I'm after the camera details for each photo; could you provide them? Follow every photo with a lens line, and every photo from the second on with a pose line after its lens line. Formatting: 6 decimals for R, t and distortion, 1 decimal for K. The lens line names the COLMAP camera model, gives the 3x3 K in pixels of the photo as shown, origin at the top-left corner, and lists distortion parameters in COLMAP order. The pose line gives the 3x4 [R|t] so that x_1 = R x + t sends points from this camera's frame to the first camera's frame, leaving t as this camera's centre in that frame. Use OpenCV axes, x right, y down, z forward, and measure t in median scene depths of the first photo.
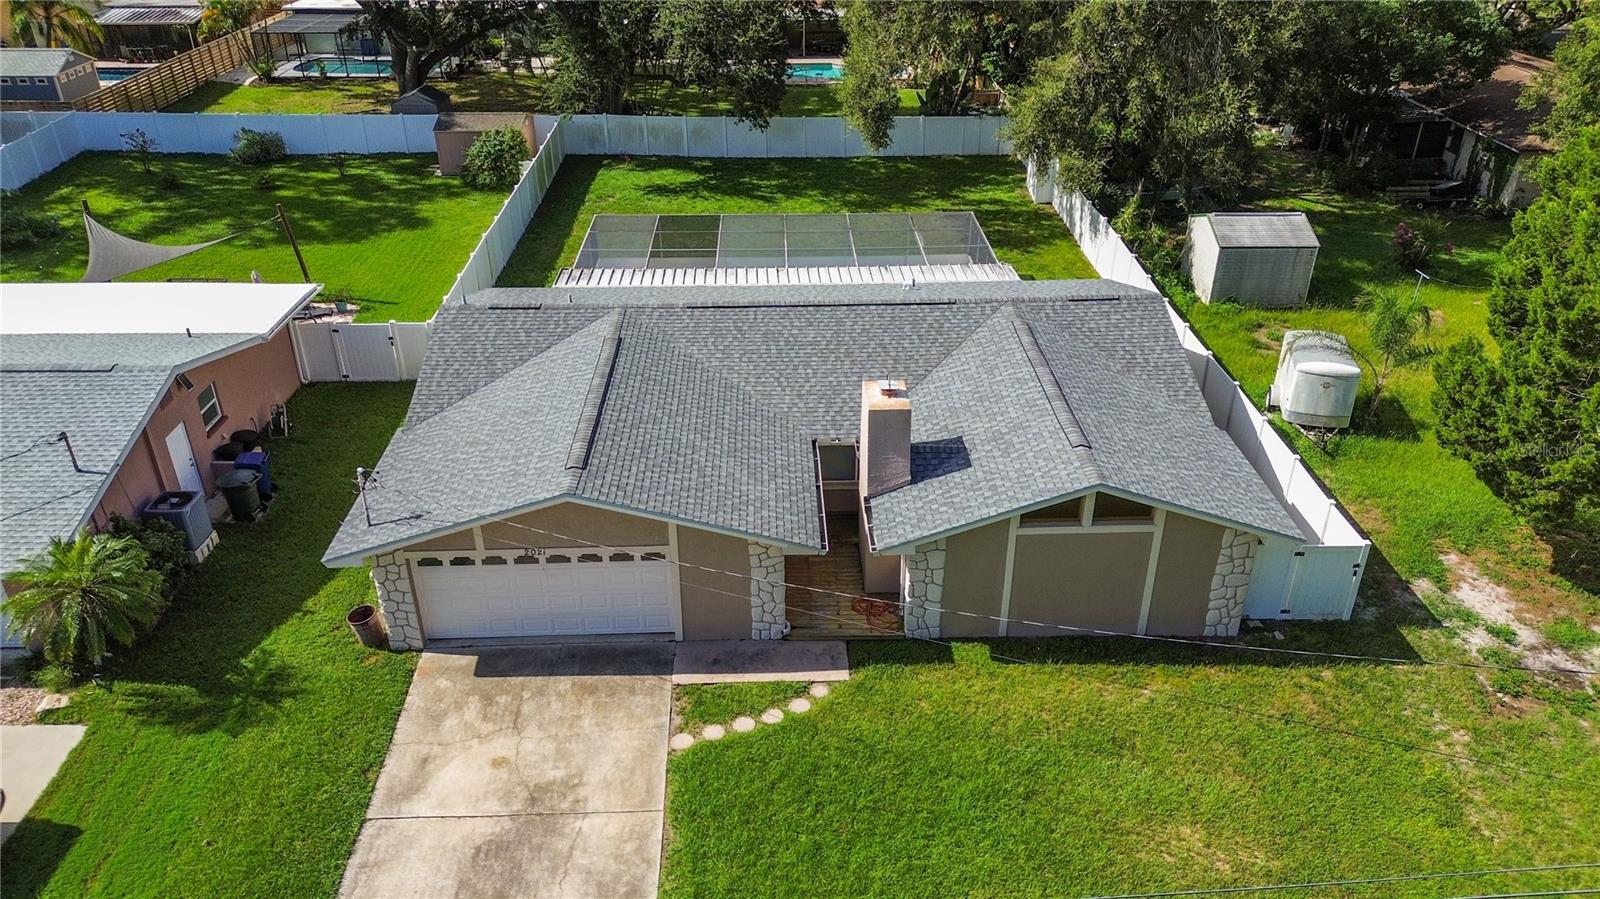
lens RADIAL K [[1130.6, 0, 797.4], [0, 1130.6, 455.5], [0, 0, 1]] dist [0.028468, -0.026339]
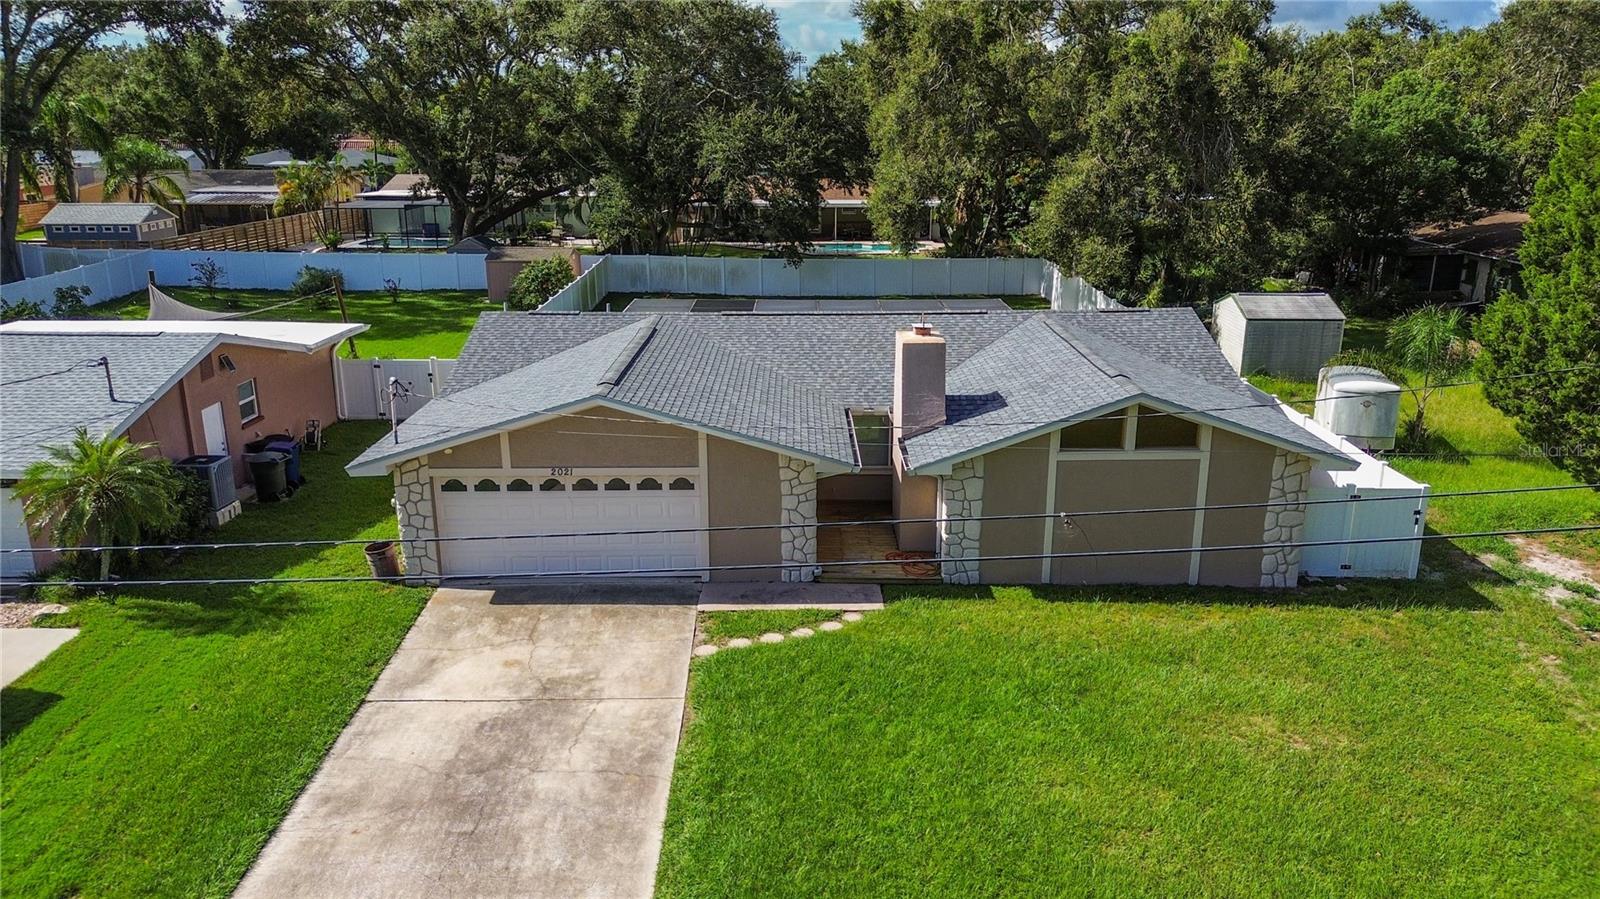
lens RADIAL K [[1130.6, 0, 798.0], [0, 1130.6, 452.1], [0, 0, 1]] dist [0.028468, -0.026339]
pose [[0.999637, 0.007379, -0.025929, -0.002501], [-0.013059, 0.973981, -0.226254, 0.274140], [0.023585, 0.226510, 0.973723, 0.048116]]
